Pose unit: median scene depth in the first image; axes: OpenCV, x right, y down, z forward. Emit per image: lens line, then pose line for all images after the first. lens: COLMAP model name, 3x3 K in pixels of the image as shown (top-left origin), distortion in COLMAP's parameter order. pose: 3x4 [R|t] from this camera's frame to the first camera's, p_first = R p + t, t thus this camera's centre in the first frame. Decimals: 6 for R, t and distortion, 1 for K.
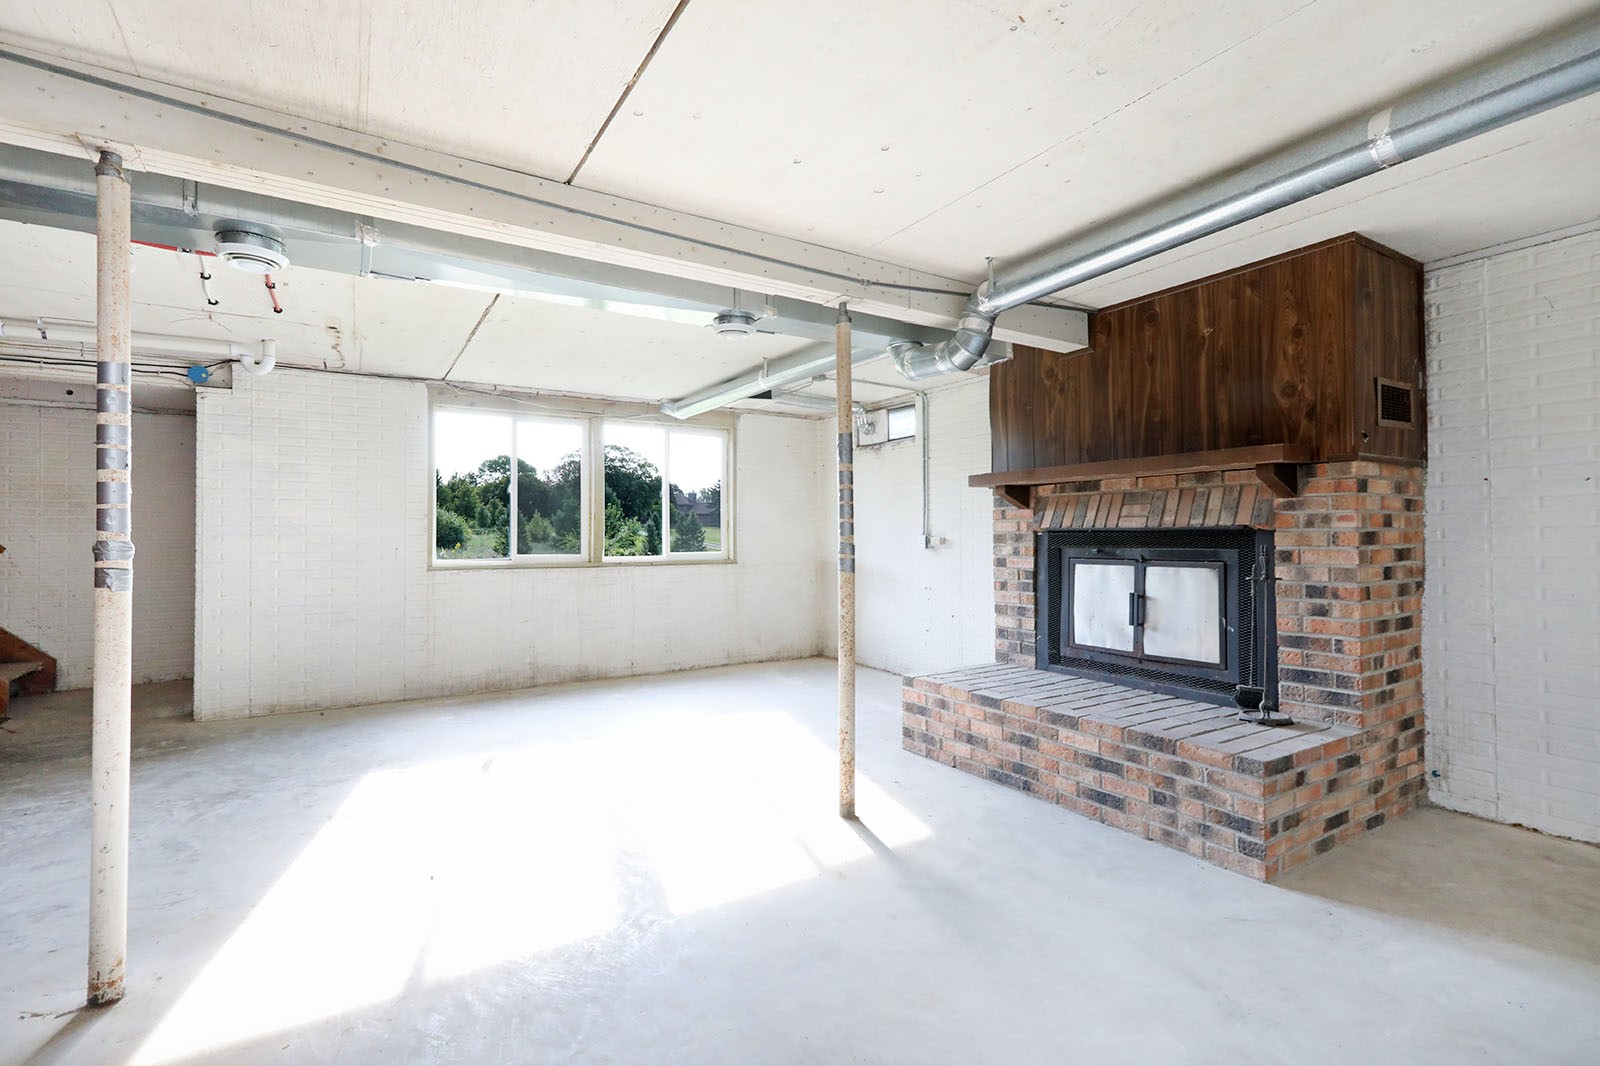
lens RADIAL K [[739.9, 0, 795.8], [0, 739.9, 531.1], [0, 0, 1]] dist [-0.011580, 0.004215]
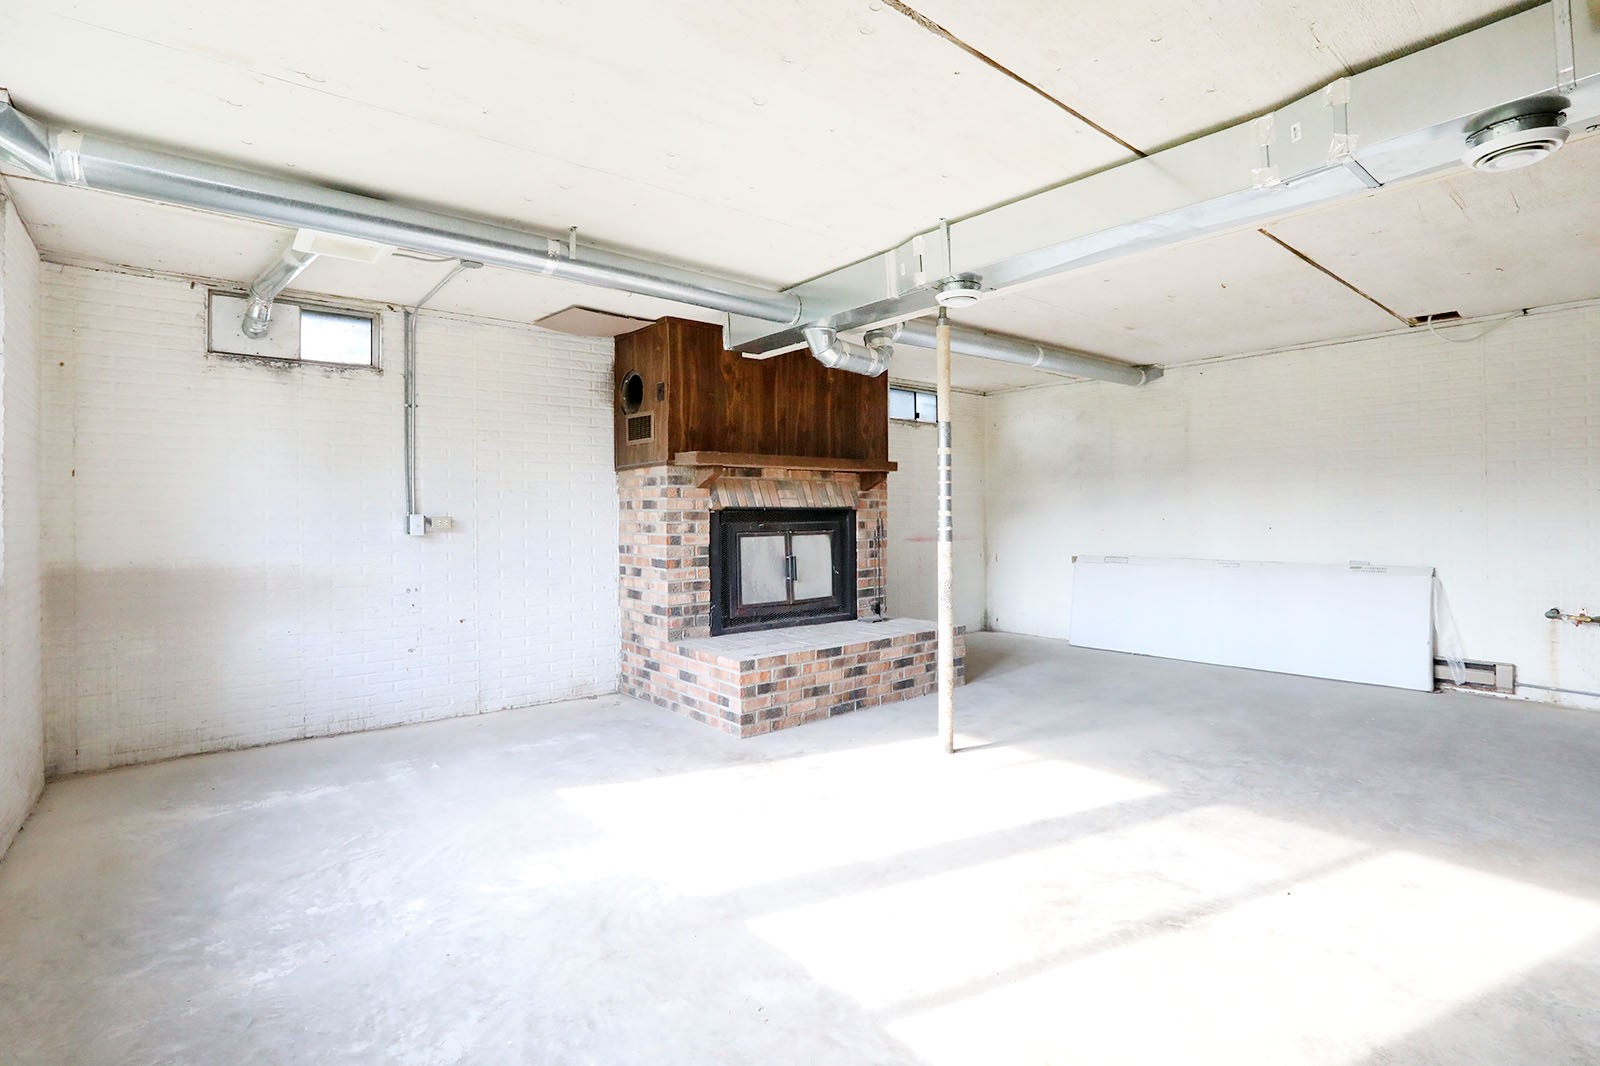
lens RADIAL K [[739.9, 0, 794.7], [0, 739.9, 523.8], [0, 0, 1]] dist [-0.011580, 0.004215]
pose [[-0.113878, -0.010150, 0.993443, -0.885765], [0.001985, 0.999943, 0.010444, 0.011370], [-0.993493, 0.003161, -0.113851, 1.154668]]
